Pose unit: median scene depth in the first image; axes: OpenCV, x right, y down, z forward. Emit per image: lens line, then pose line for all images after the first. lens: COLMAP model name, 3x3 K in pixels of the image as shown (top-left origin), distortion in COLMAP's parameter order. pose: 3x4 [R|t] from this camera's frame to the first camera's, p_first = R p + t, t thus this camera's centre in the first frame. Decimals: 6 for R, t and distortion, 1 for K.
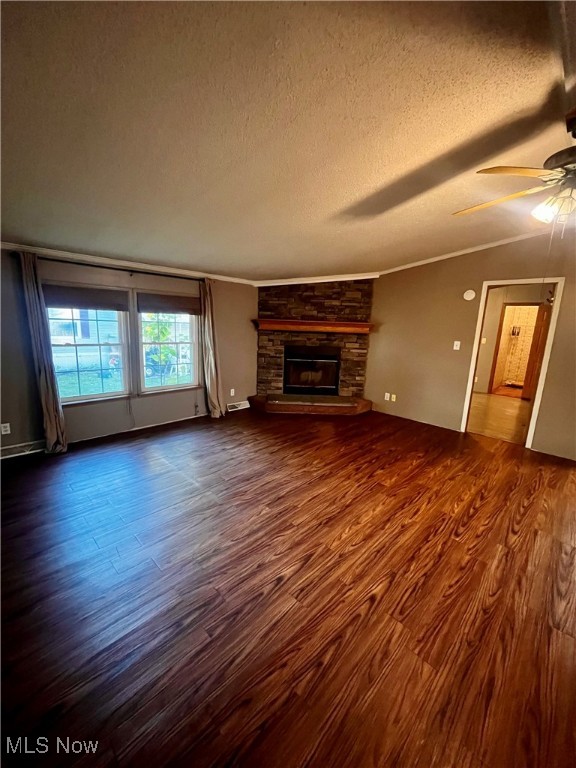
lens RADIAL K [[309.4, 0, 283.0], [0, 309.4, 391.7], [0, 0, 1]] dist [-0.004233, 0.000618]
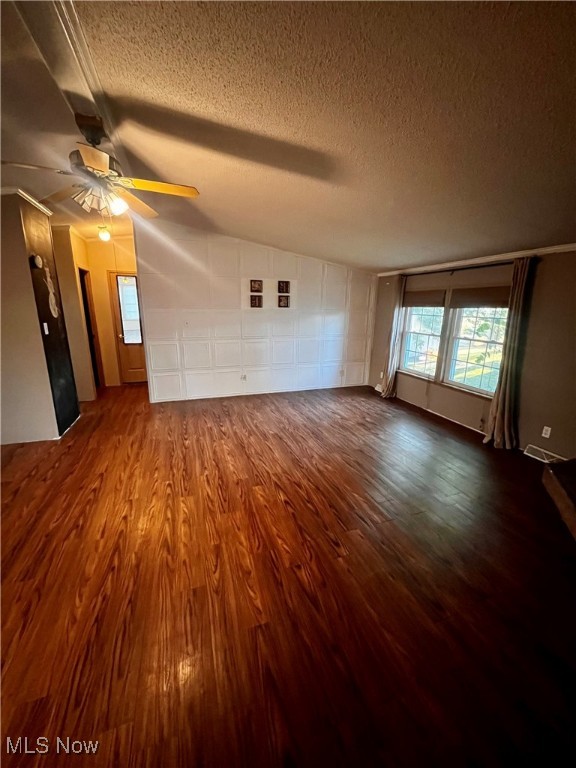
lens RADIAL K [[309.4, 0, 285.6], [0, 309.4, 383.6], [0, 0, 1]] dist [-0.004233, 0.000618]
pose [[-0.443991, 0.171449, -0.879475, 1.082400], [-0.228613, 0.927364, 0.296197, -0.275260], [0.866376, 0.332569, -0.372546, 1.374318]]
